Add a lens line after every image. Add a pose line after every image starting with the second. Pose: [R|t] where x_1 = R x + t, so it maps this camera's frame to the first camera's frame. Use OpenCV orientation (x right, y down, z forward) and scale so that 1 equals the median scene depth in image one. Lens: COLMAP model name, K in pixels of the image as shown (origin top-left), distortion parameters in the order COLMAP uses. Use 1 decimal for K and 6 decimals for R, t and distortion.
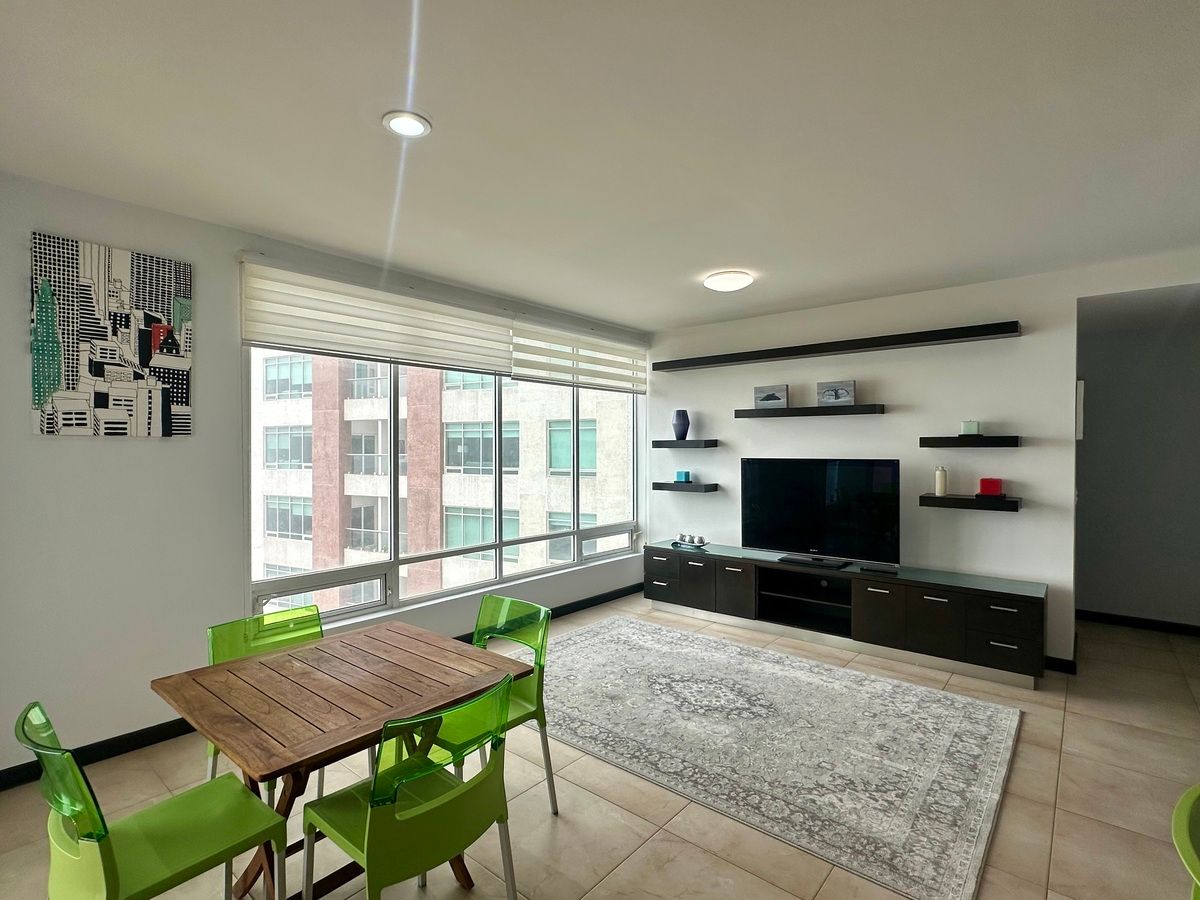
lens RADIAL K [[590.2, 0, 603.1], [0, 590.2, 448.1], [0, 0, 1]] dist [-0.000421, -0.000044]
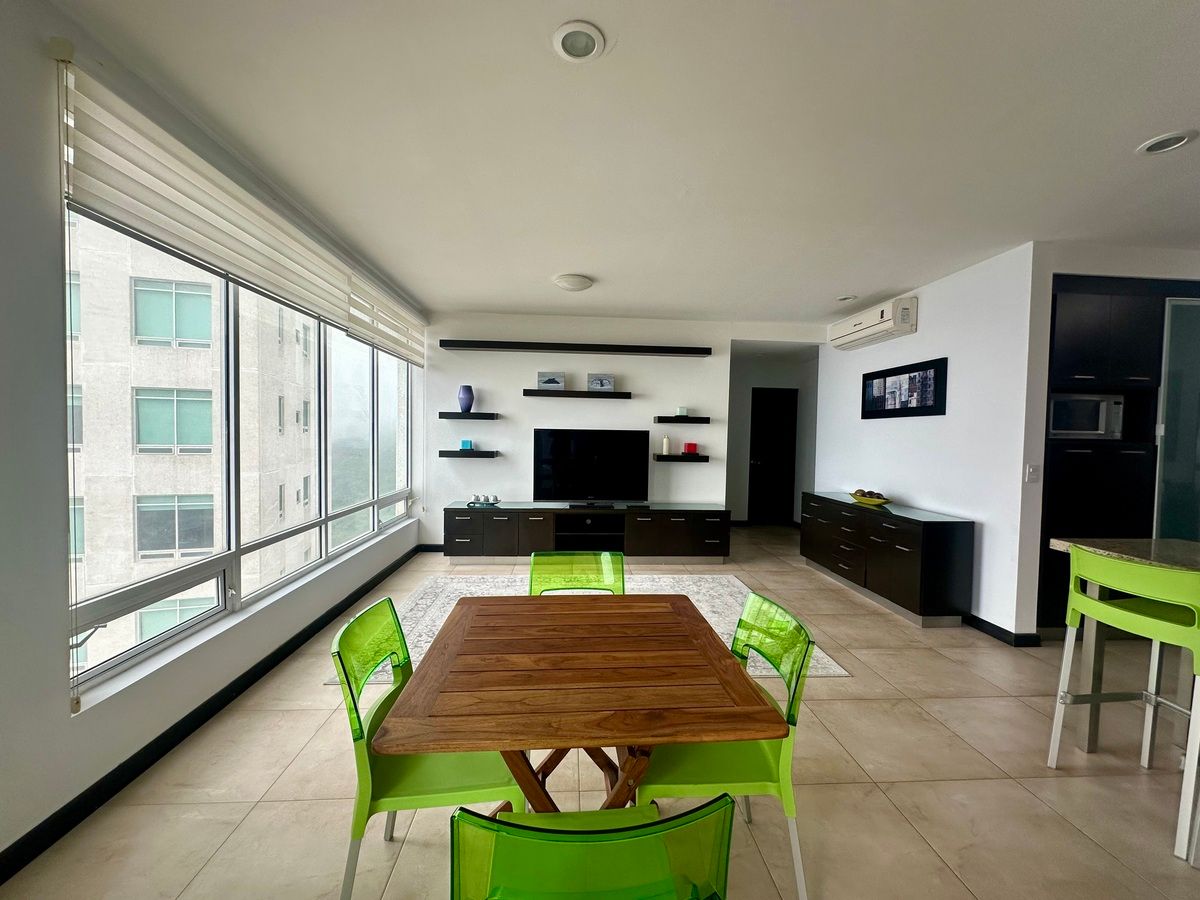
lens RADIAL K [[478.6, 0, 602.5], [0, 478.6, 451.2], [0, 0, 1]] dist [0.000202, -0.000152]
pose [[0.716770, -0.012890, 0.697190, -0.372865], [-0.018511, 0.999125, 0.037503, 0.024652], [-0.697063, -0.039787, 0.715905, 0.192520]]
